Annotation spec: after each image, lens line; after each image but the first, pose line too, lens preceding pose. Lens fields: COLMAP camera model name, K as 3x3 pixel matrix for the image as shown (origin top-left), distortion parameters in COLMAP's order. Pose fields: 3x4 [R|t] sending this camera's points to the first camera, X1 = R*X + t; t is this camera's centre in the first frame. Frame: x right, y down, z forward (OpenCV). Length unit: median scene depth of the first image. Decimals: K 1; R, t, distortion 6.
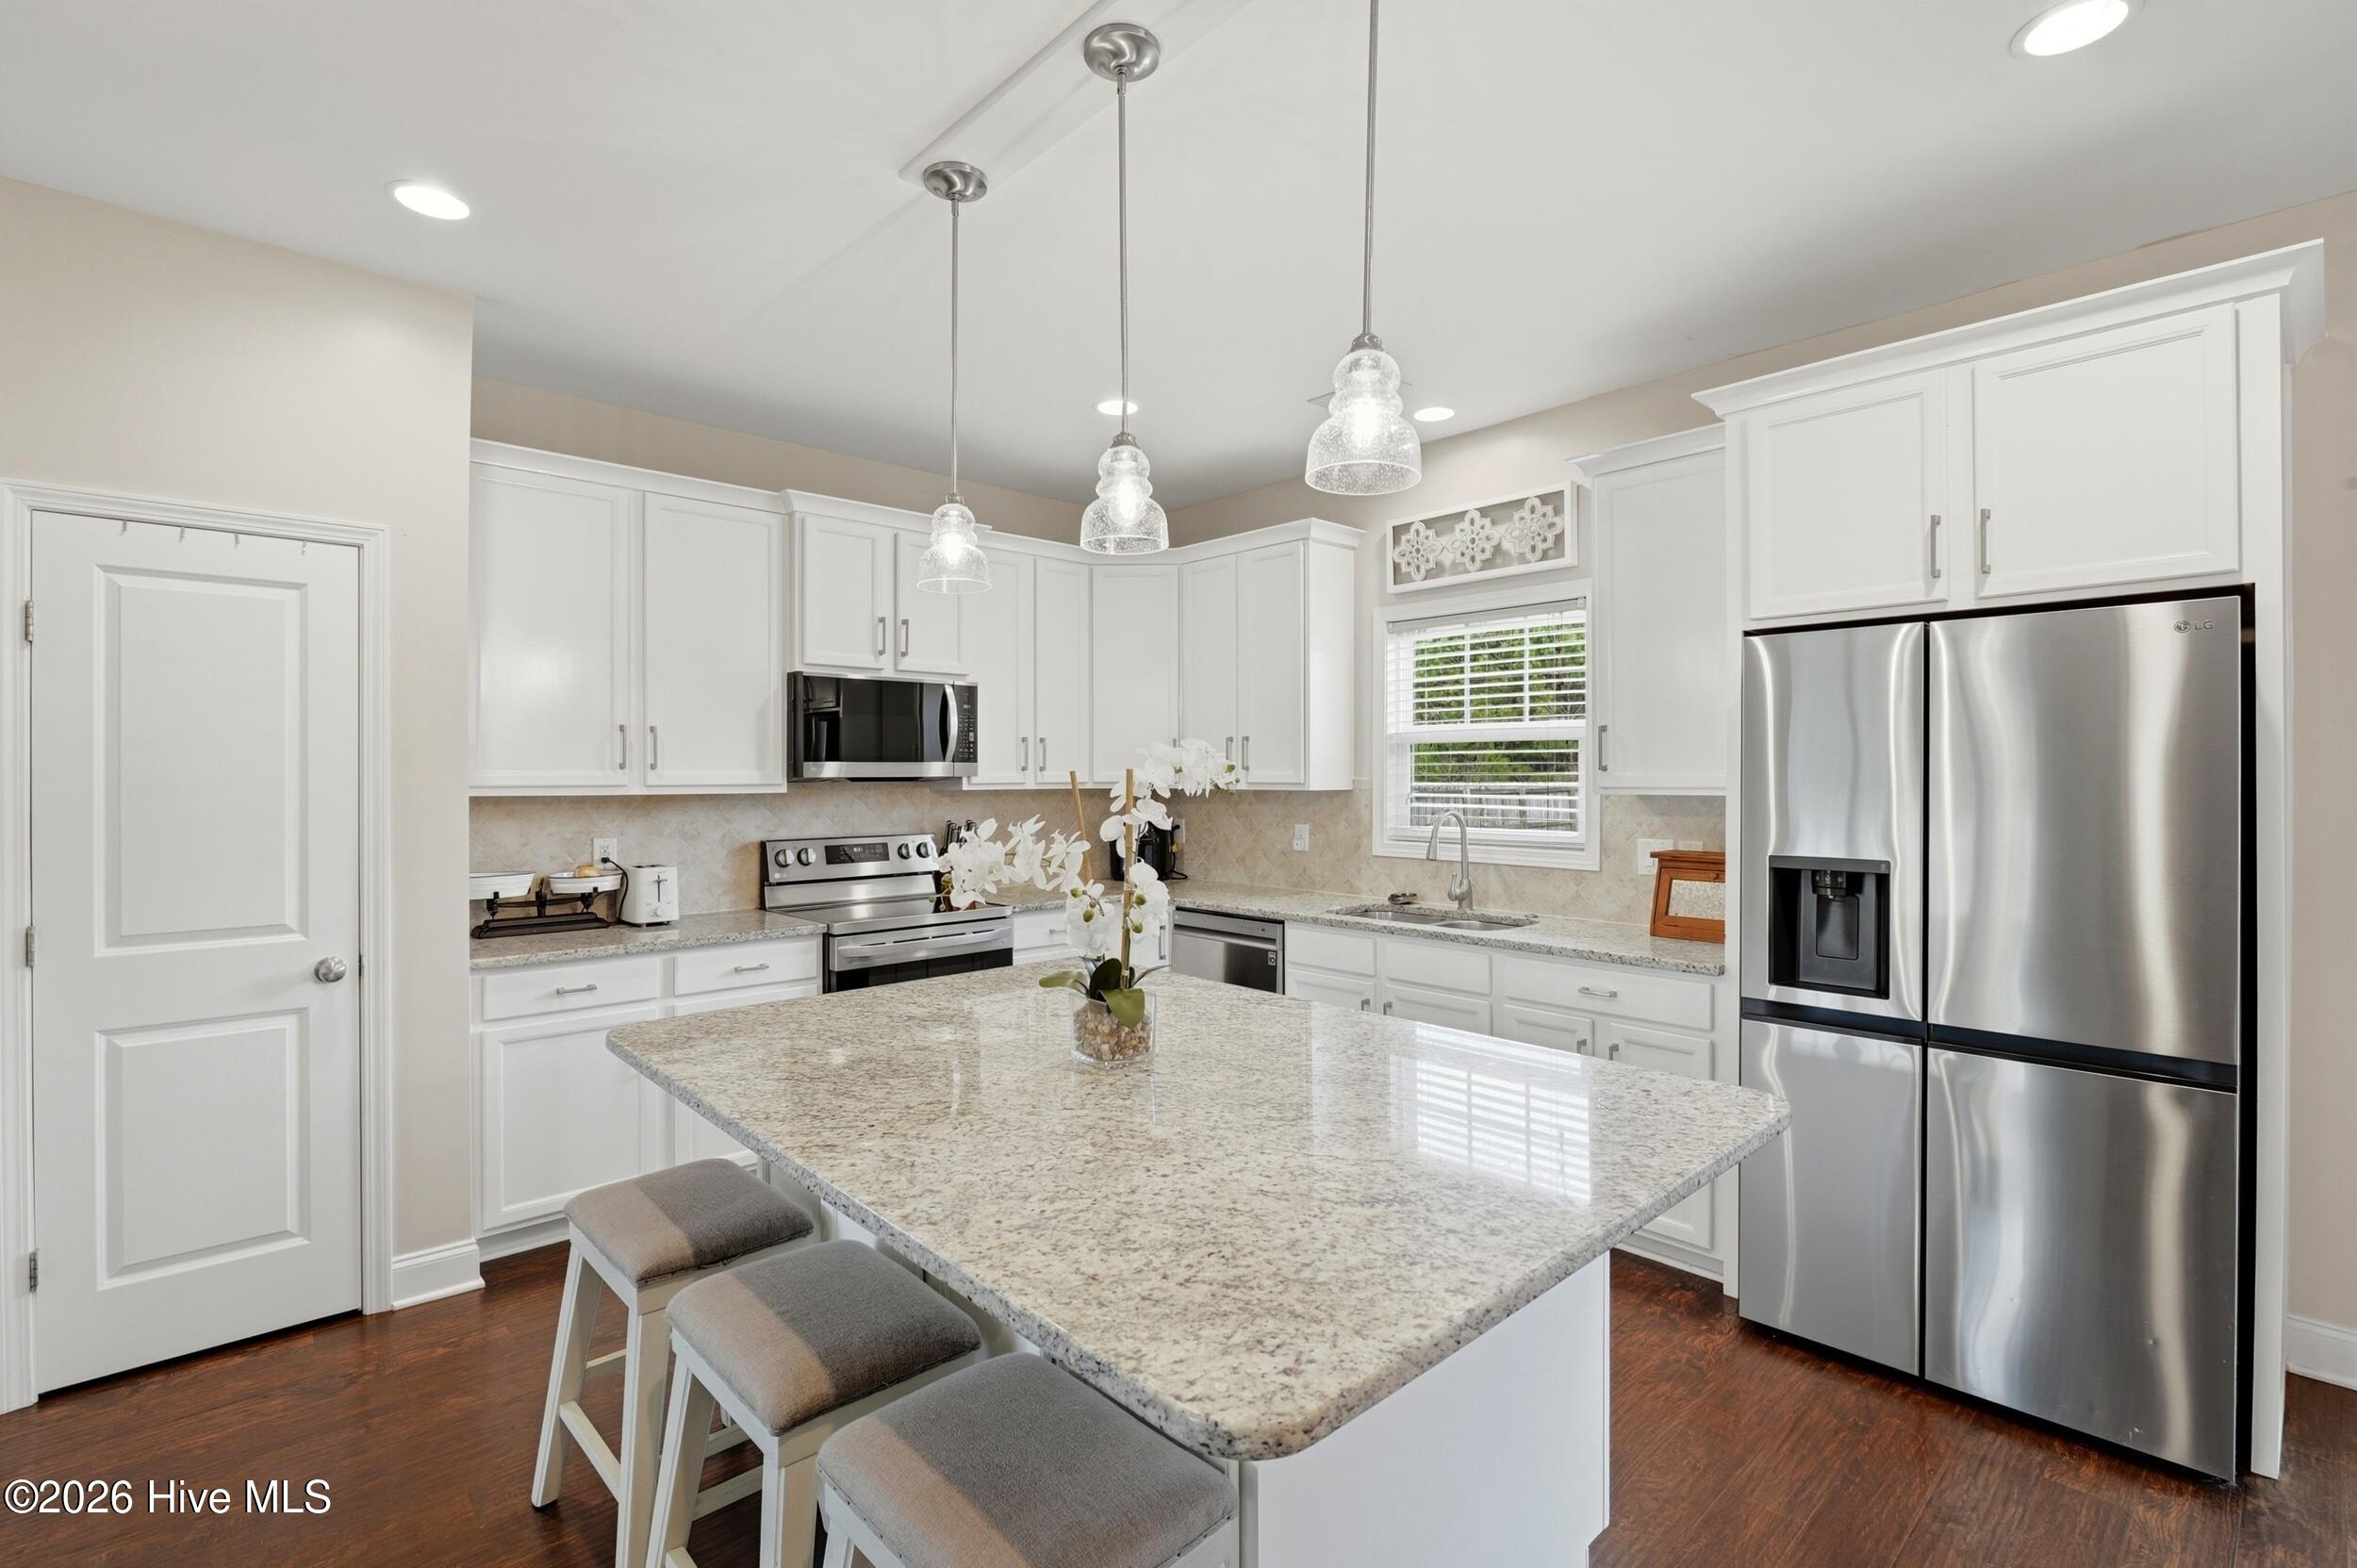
lens RADIAL K [[1083.8, 0, 1221.5], [0, 1083.8, 777.1], [0, 0, 1]] dist [-0.003884, -0.000526]
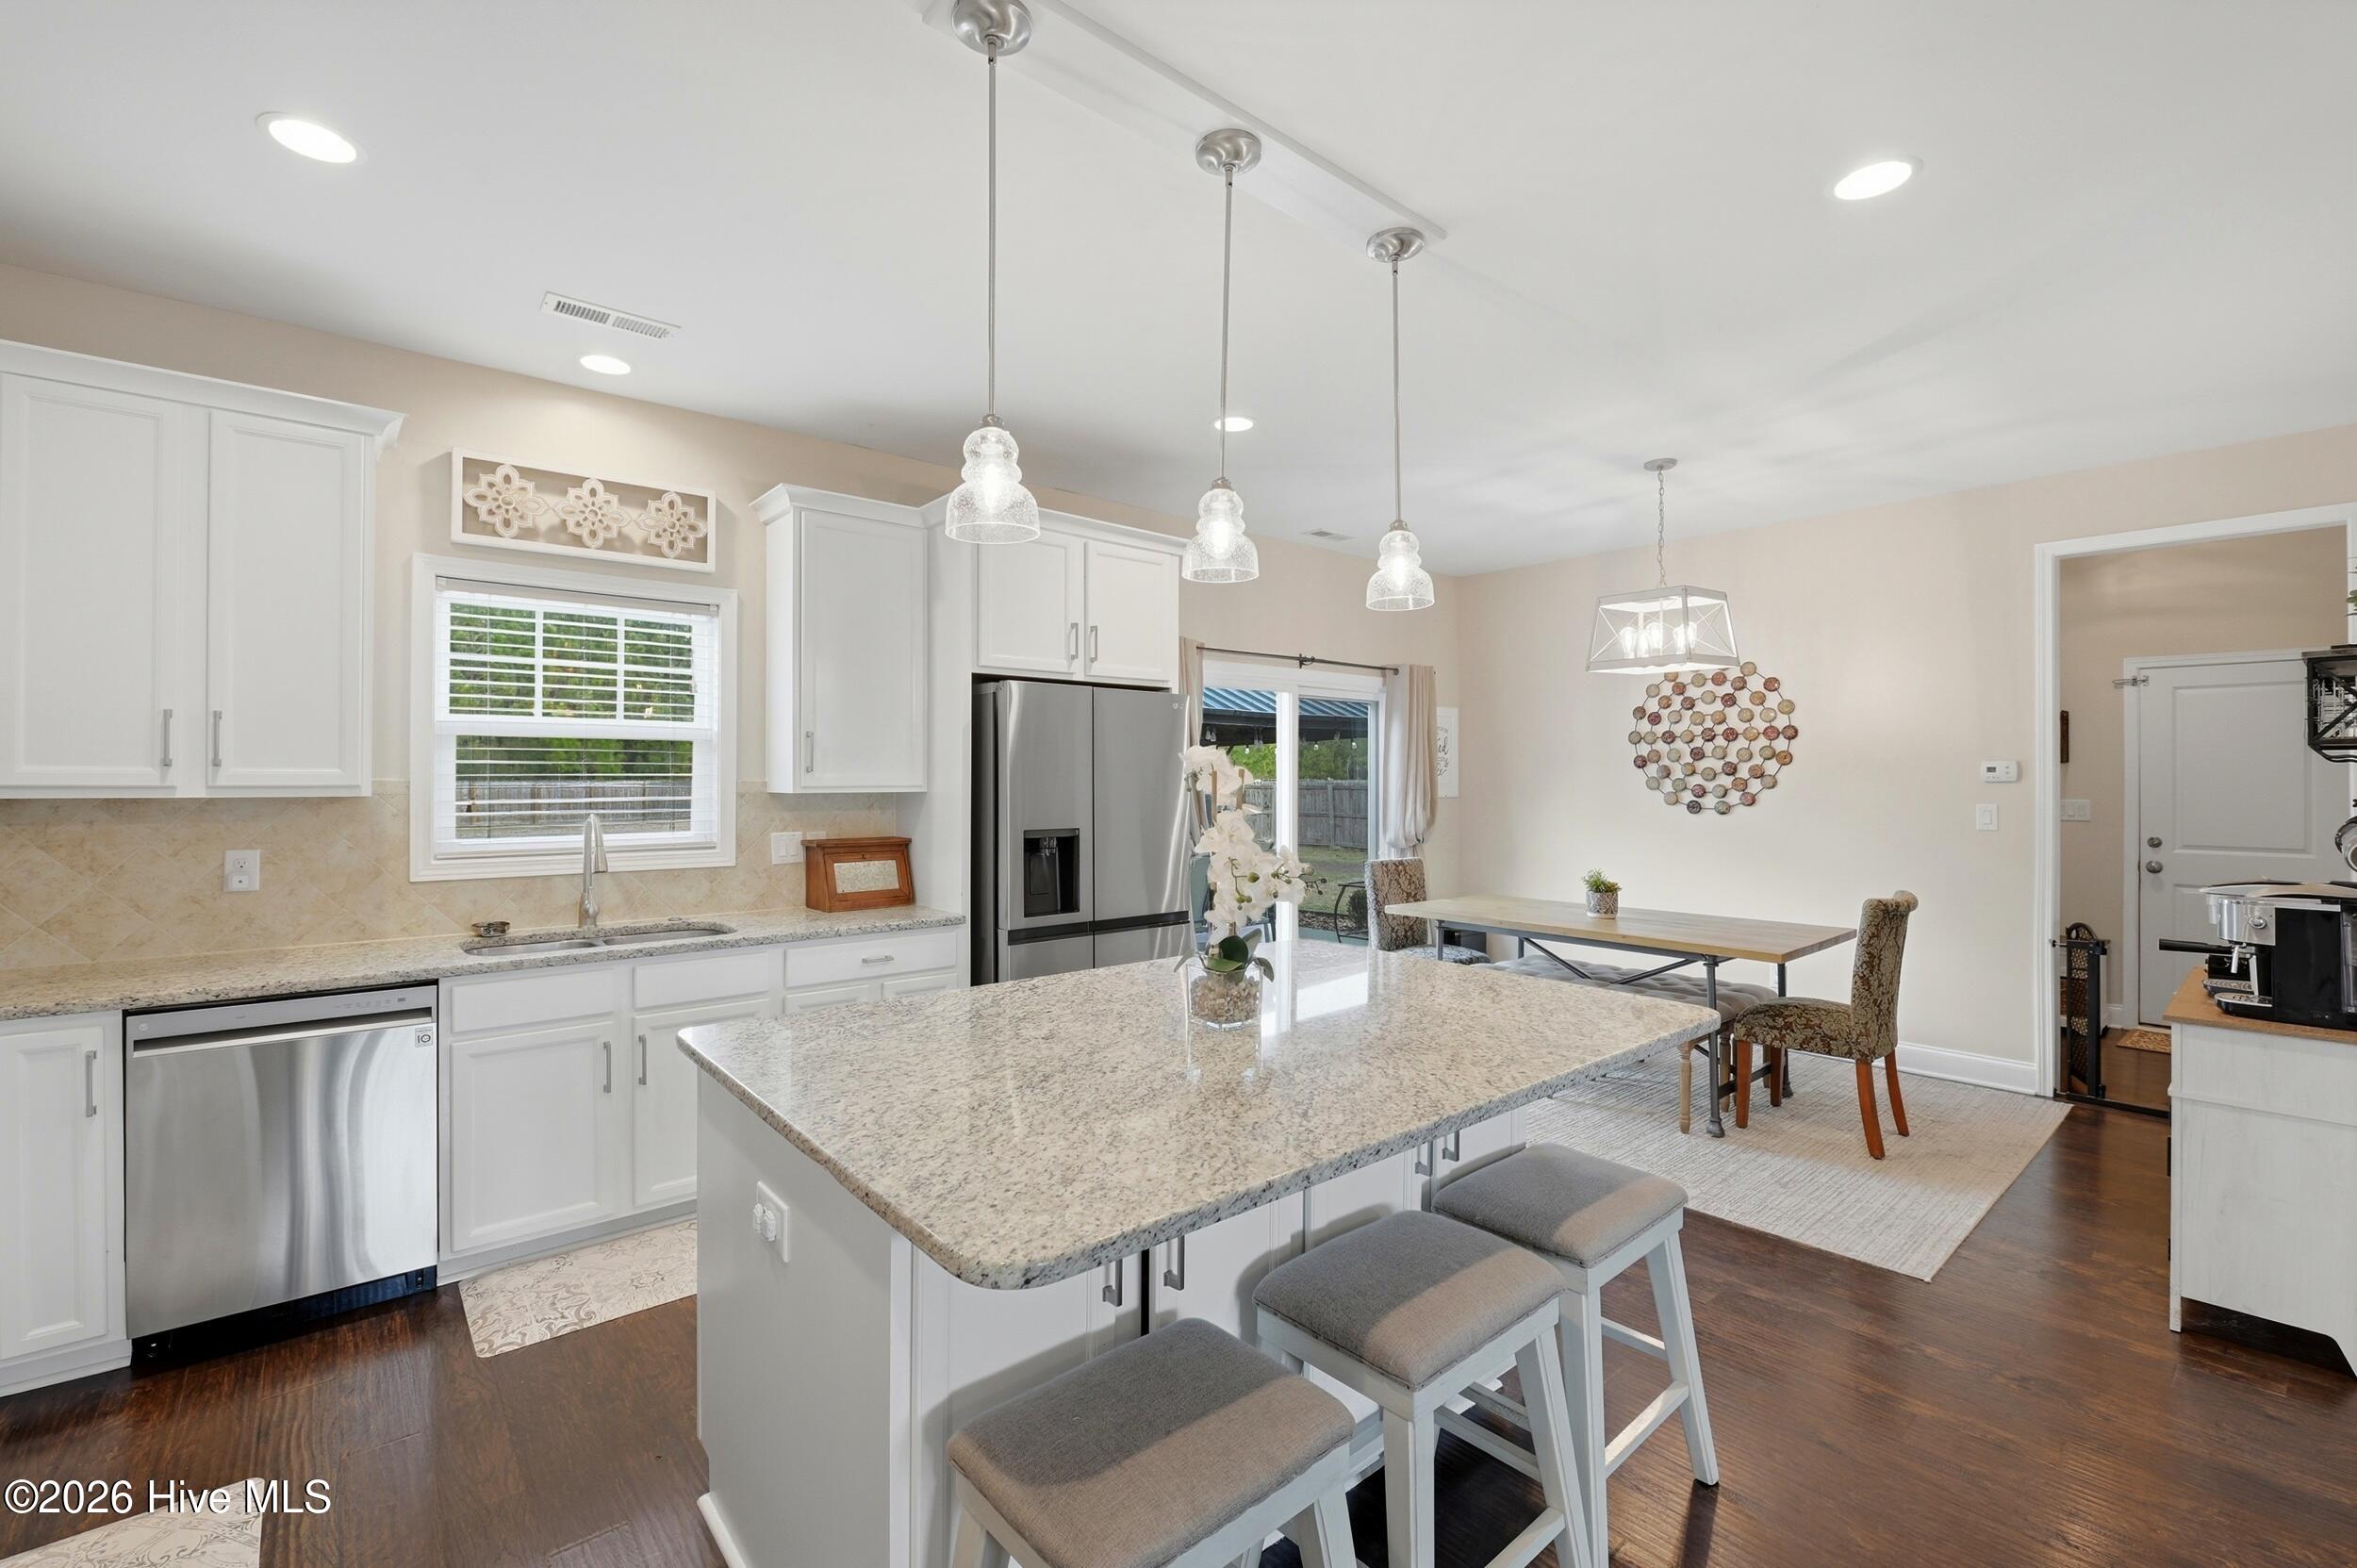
lens RADIAL K [[959.0, 0, 1191.7], [0, 959.0, 780.5], [0, 0, 1]] dist [-0.010612, 0.000157]
pose [[0.064802, -0.000299, 0.997898, -0.539371], [0.000724, 1.000000, 0.000252, 0.002582], [-0.997898, 0.000706, 0.064803, 0.471169]]
